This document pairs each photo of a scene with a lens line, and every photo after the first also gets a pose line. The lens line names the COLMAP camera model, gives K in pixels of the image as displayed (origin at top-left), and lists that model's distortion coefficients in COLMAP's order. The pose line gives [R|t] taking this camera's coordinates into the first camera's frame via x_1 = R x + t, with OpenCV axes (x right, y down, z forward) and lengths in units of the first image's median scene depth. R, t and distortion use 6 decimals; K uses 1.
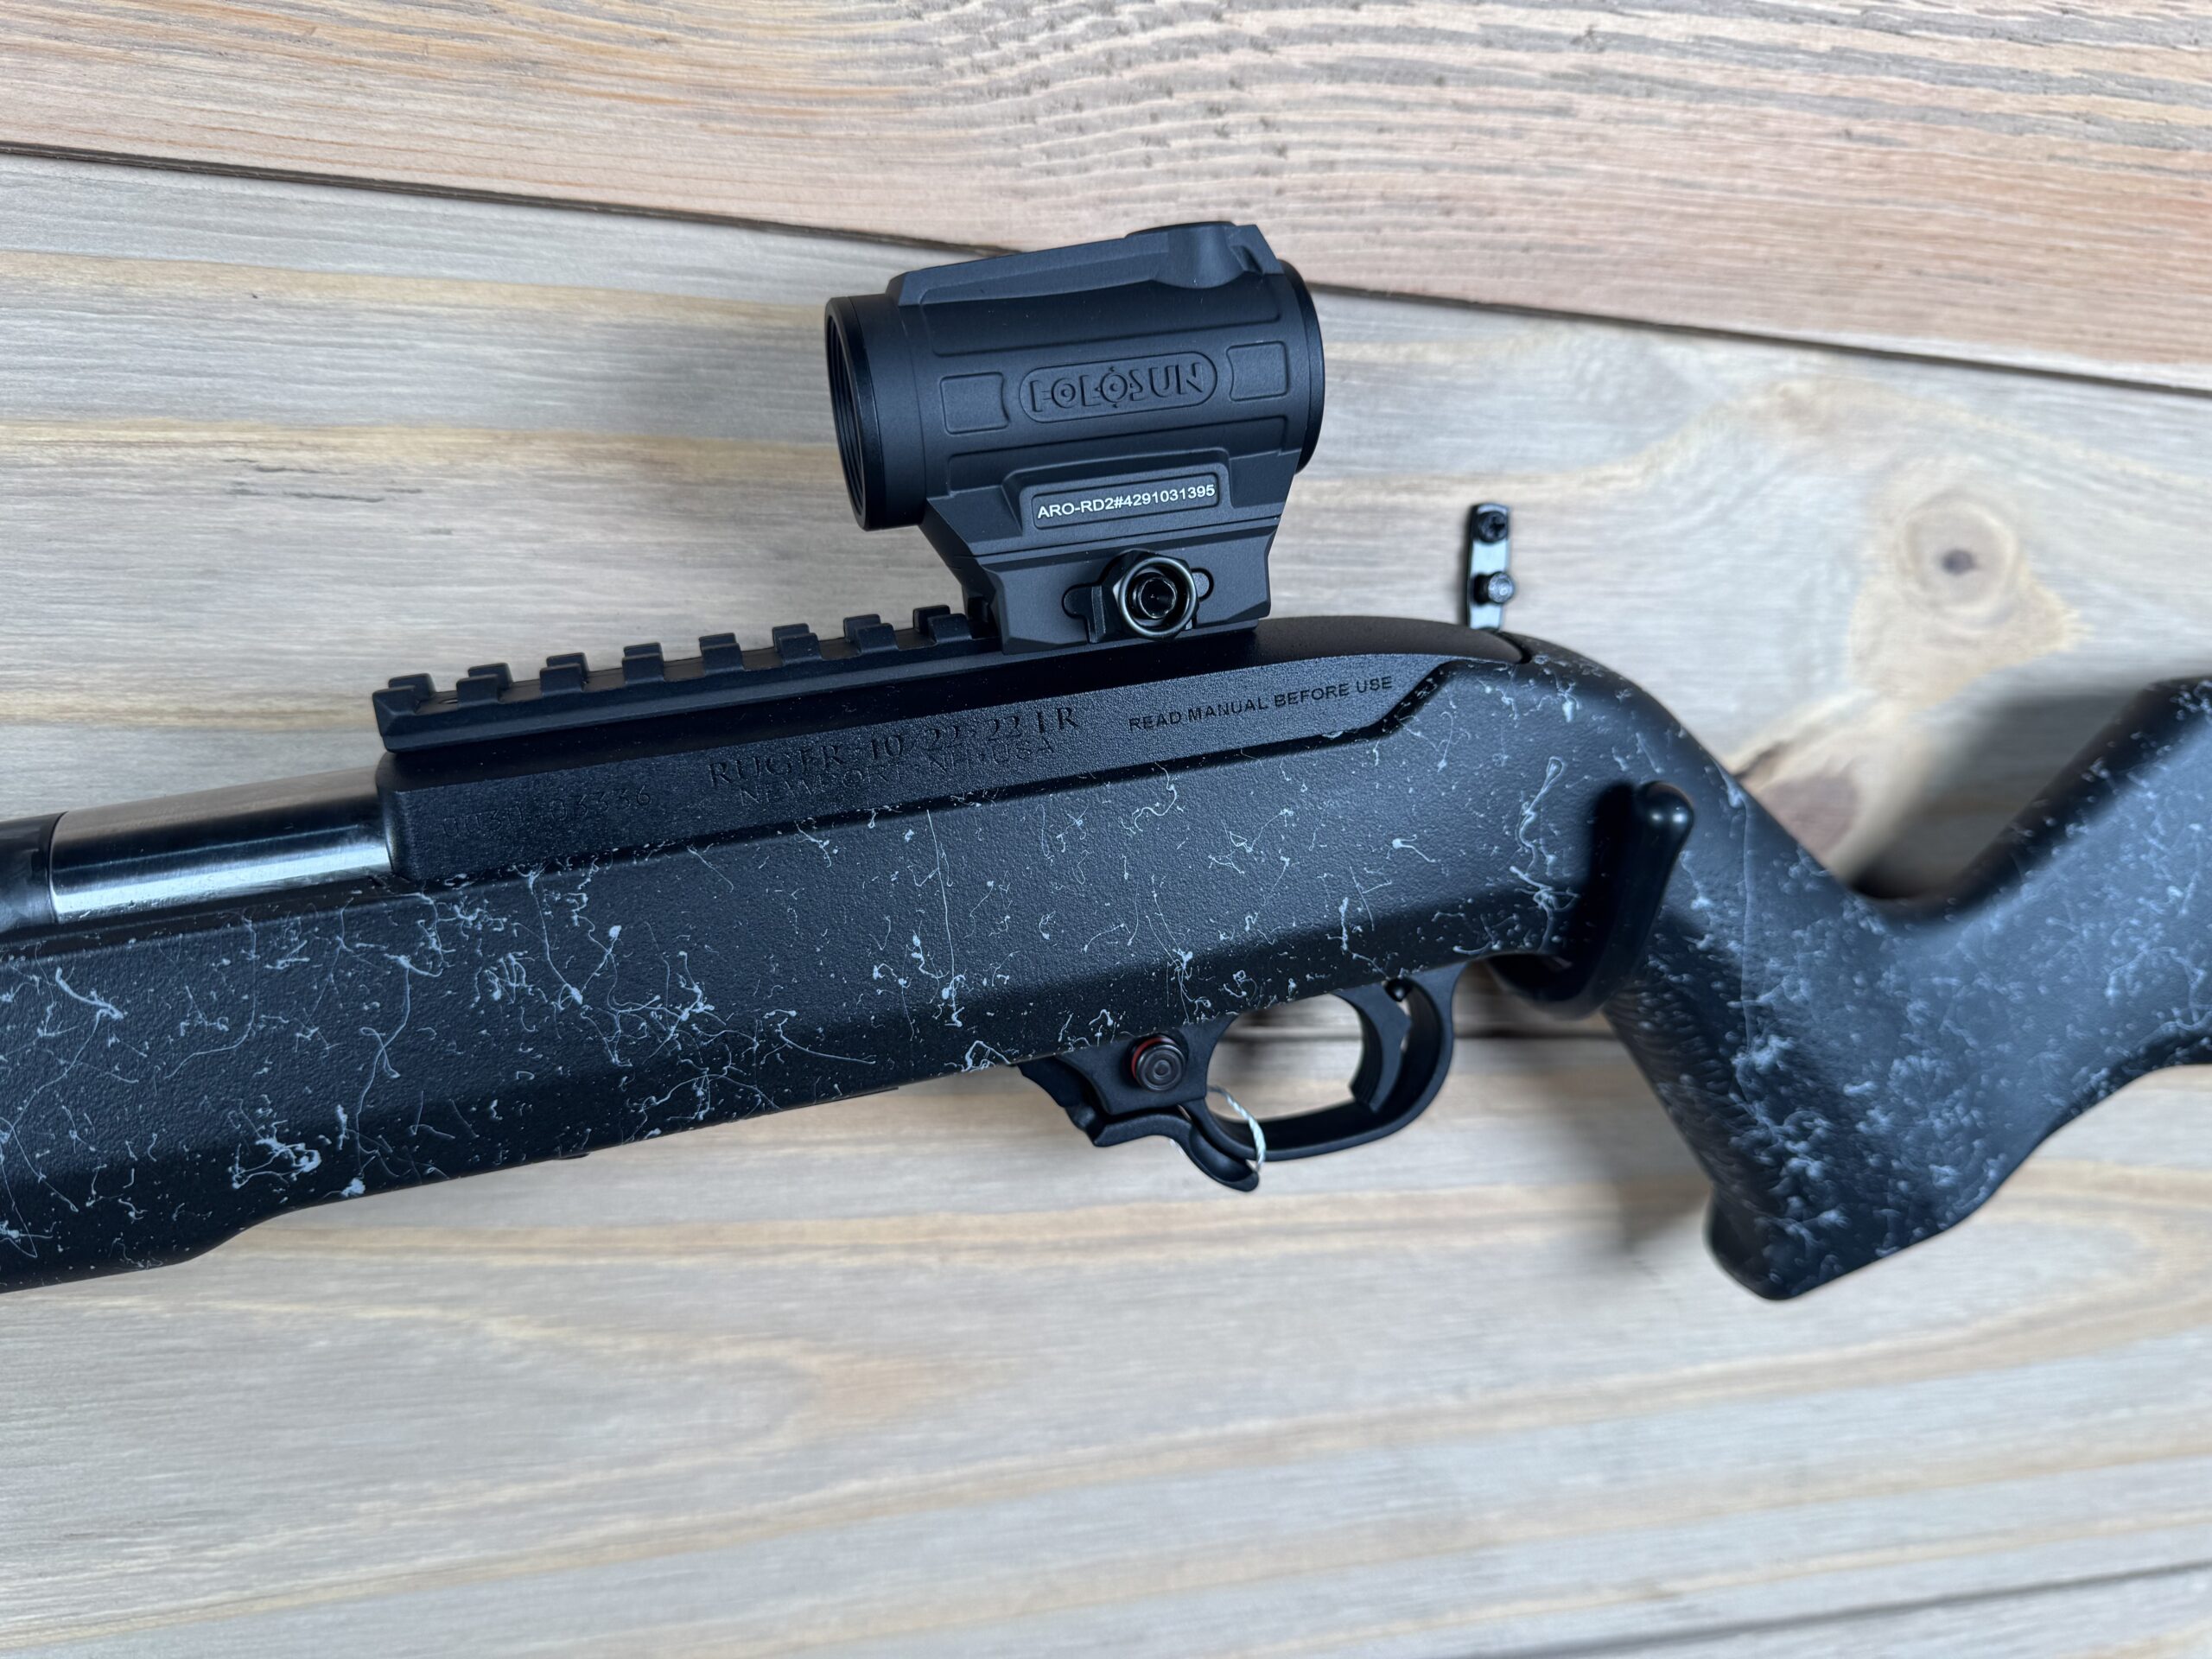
lens RADIAL K [[1686.7, 0, 1122.0], [0, 1686.7, 842.5], [0, 0, 1]] dist [-0.022376, -0.015951]
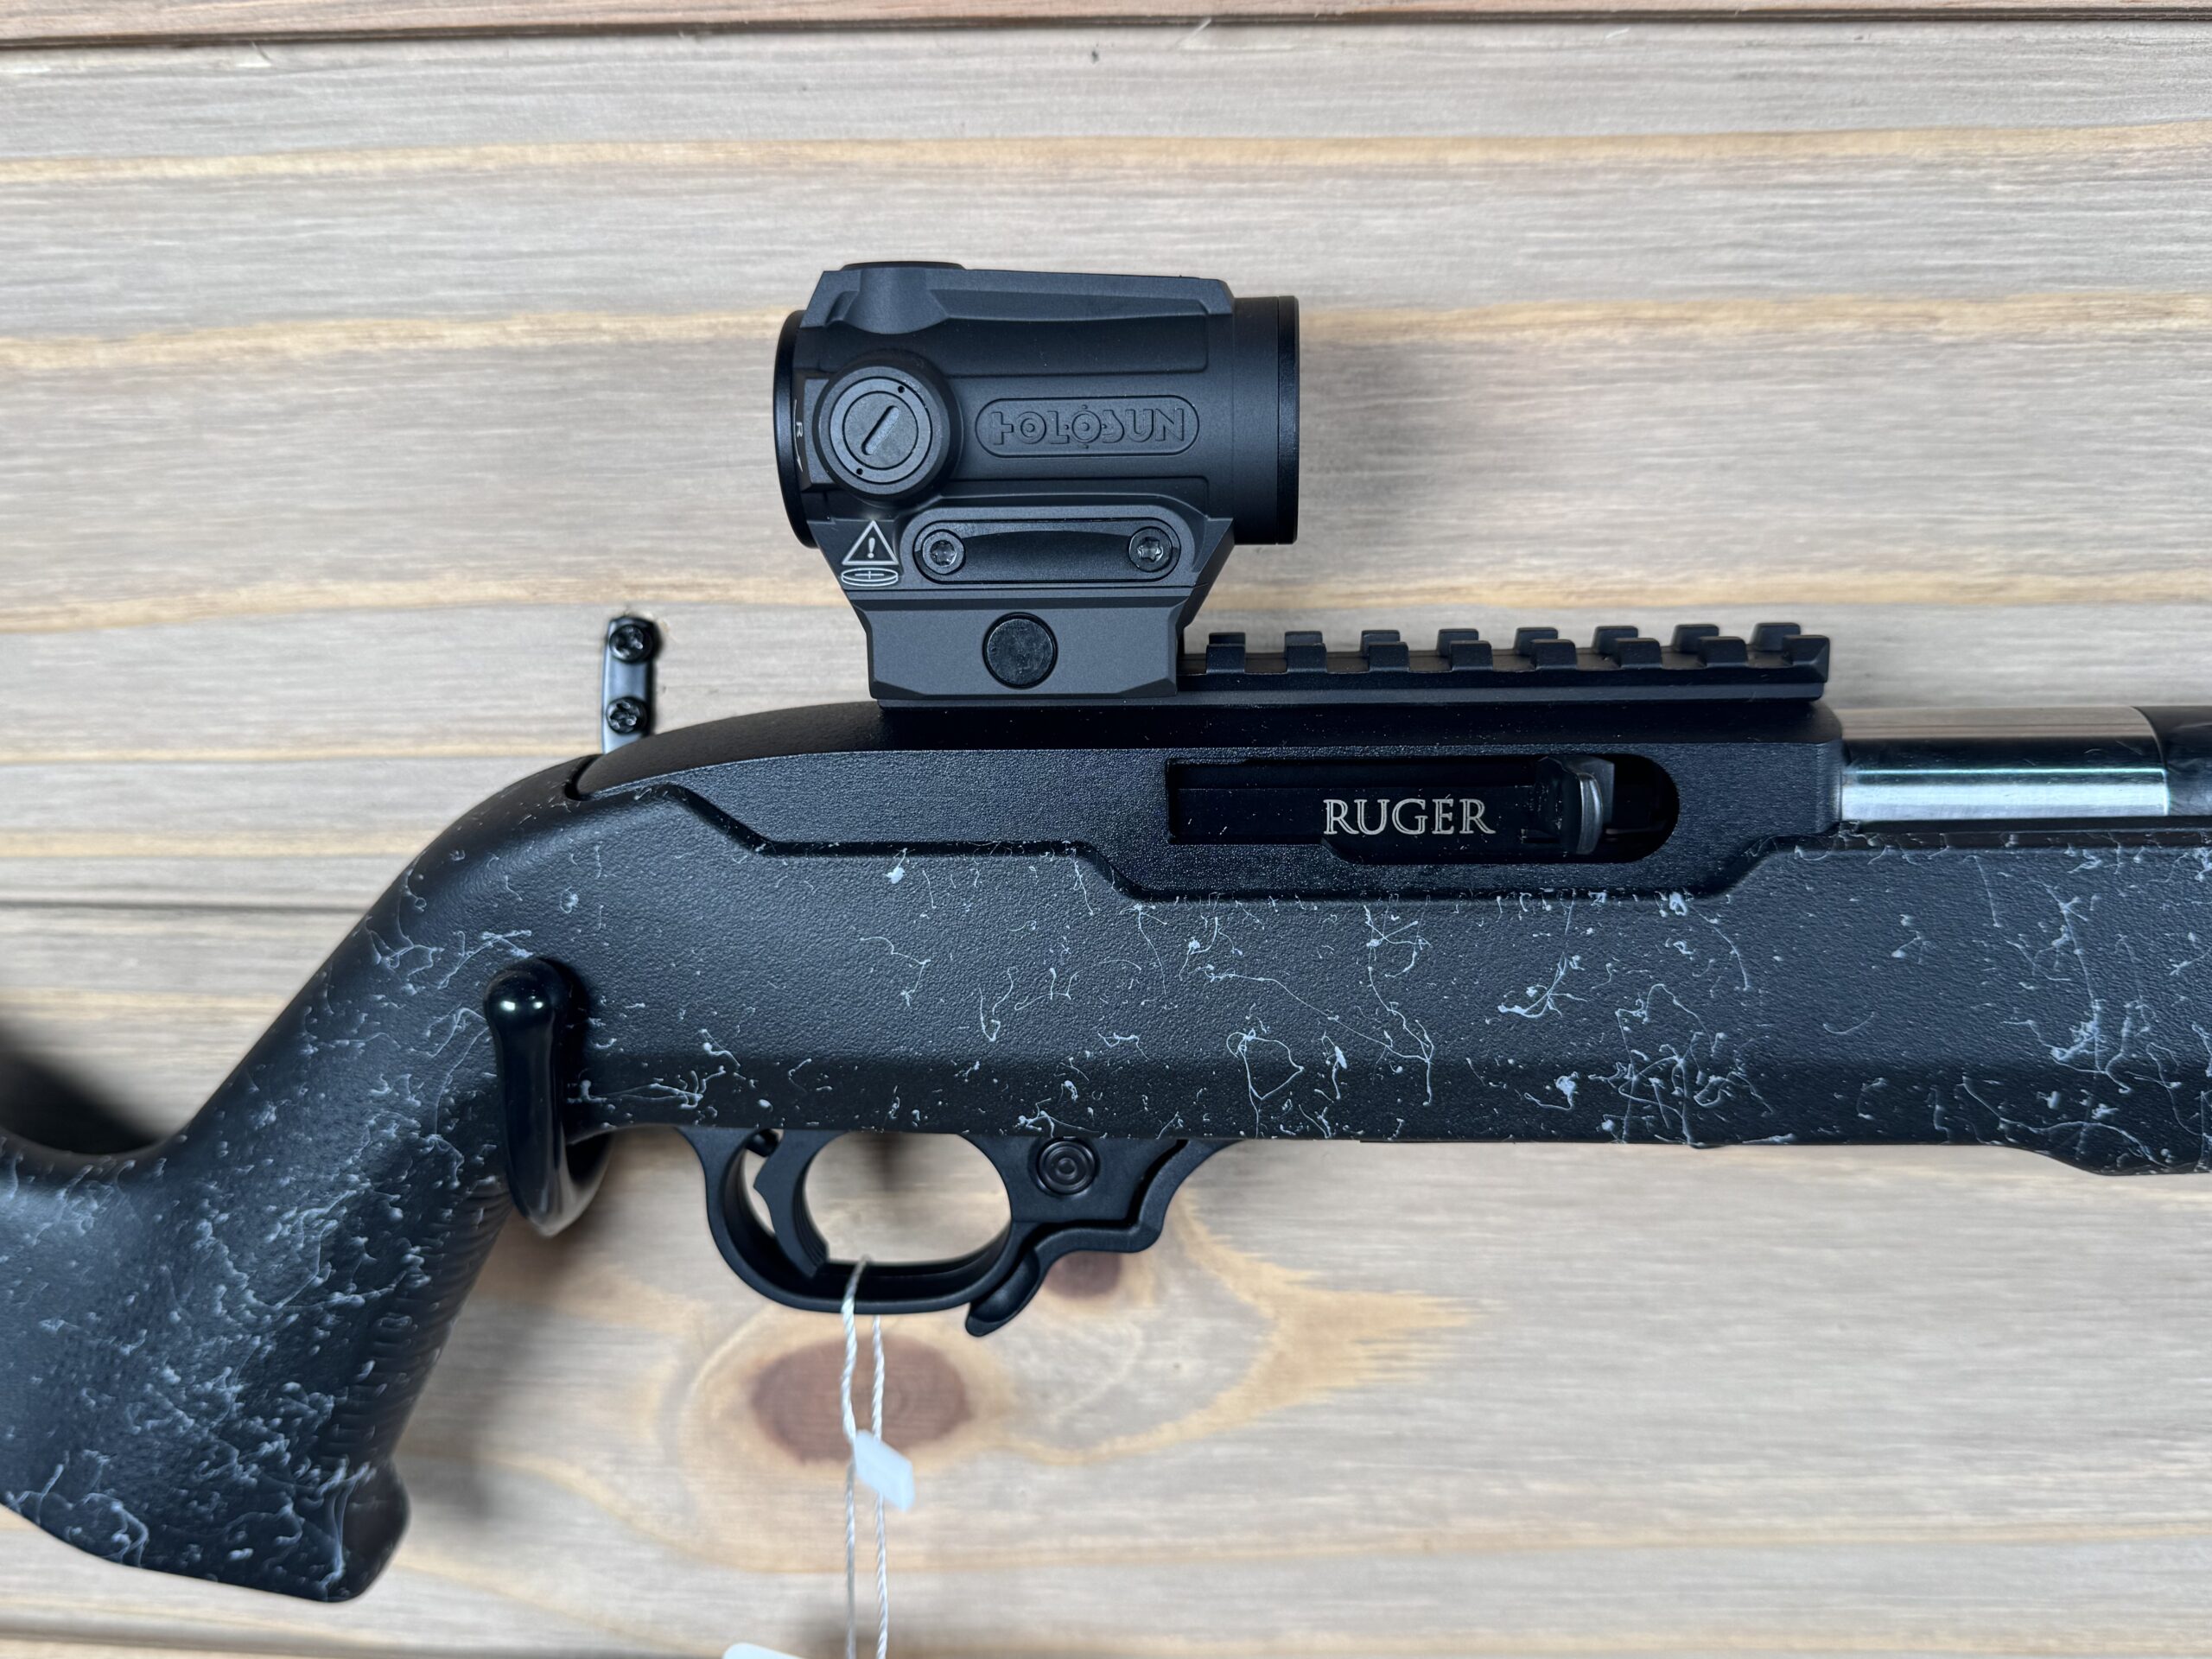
lens RADIAL K [[1933.7, 0, 1111.4], [0, 1933.7, 832.9], [0, 0, 1]] dist [0.036450, -0.108562]
pose [[0.942907, 0.003624, -0.333036, -0.736217], [0.002073, 0.999858, 0.016747, 0.037444], [0.333049, -0.016481, 0.942765, -0.247443]]
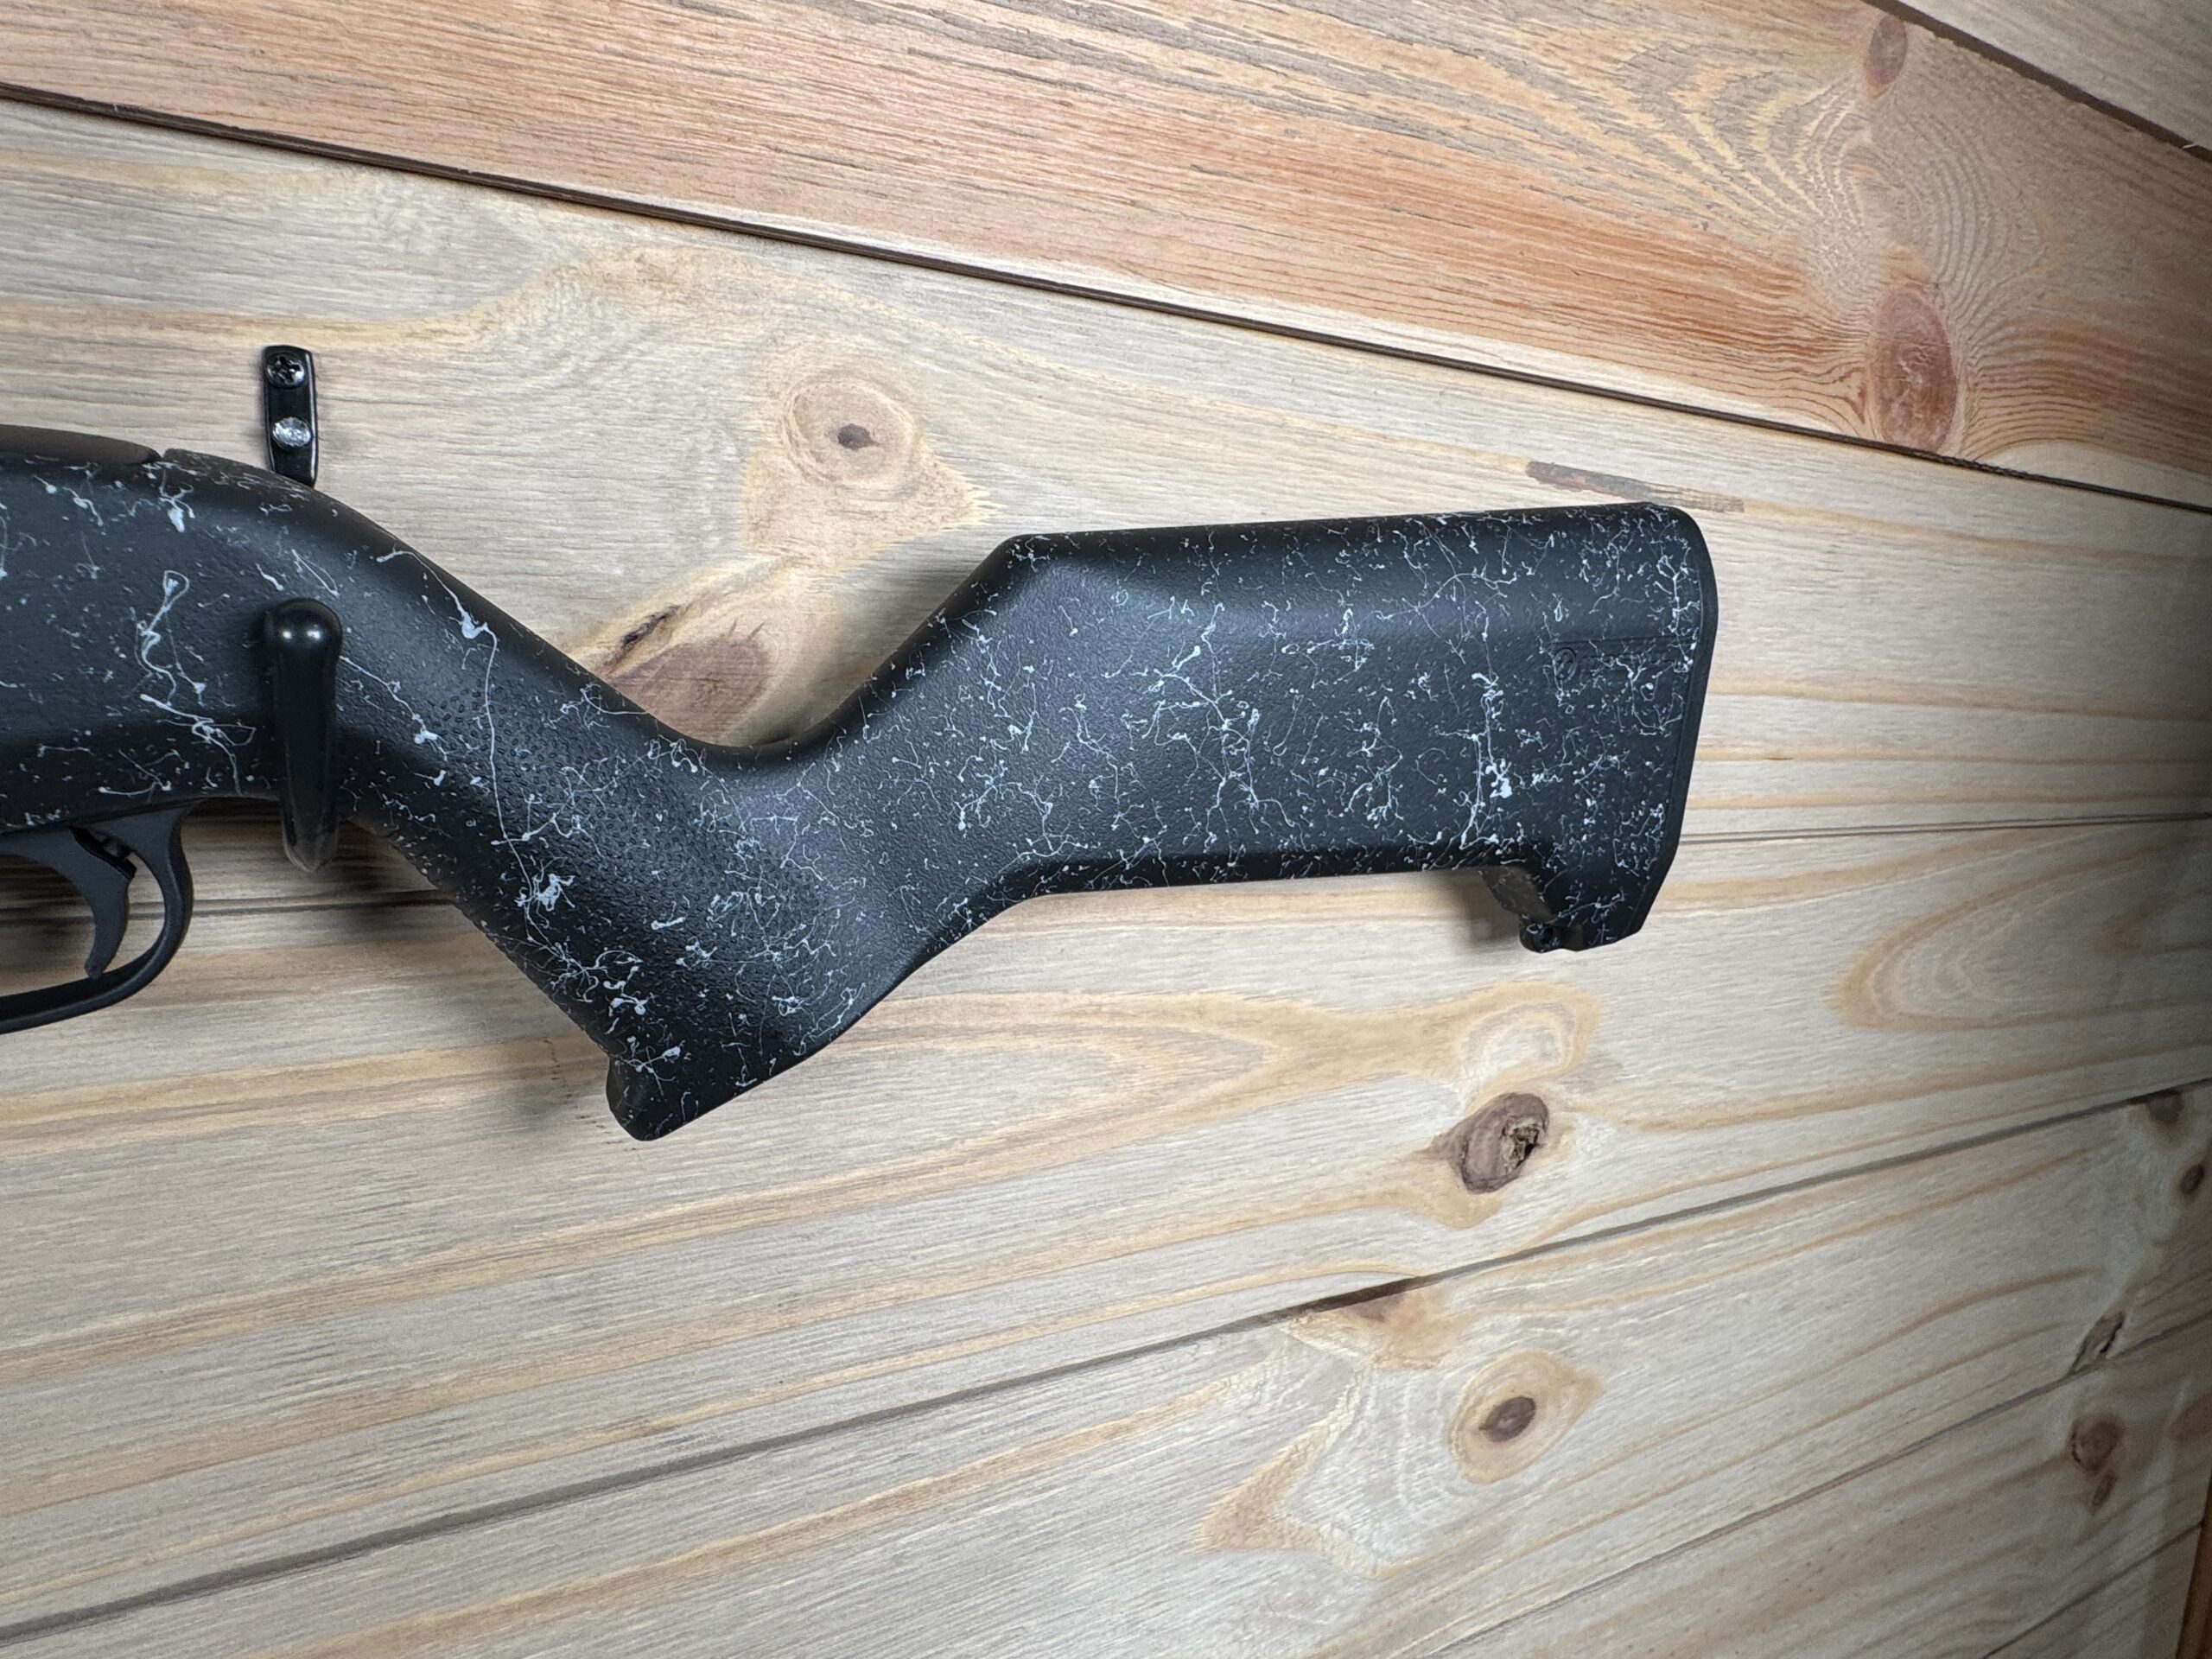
lens RADIAL K [[1281.8, 0, 1051.3], [0, 1281.8, 843.1], [0, 0, 1]] dist [-0.001706, 0.000021]
pose [[0.976830, -0.049308, 0.208261, 0.492518], [0.046297, 0.998741, 0.019313, 0.090873], [-0.208951, -0.009224, 0.977883, 0.190397]]
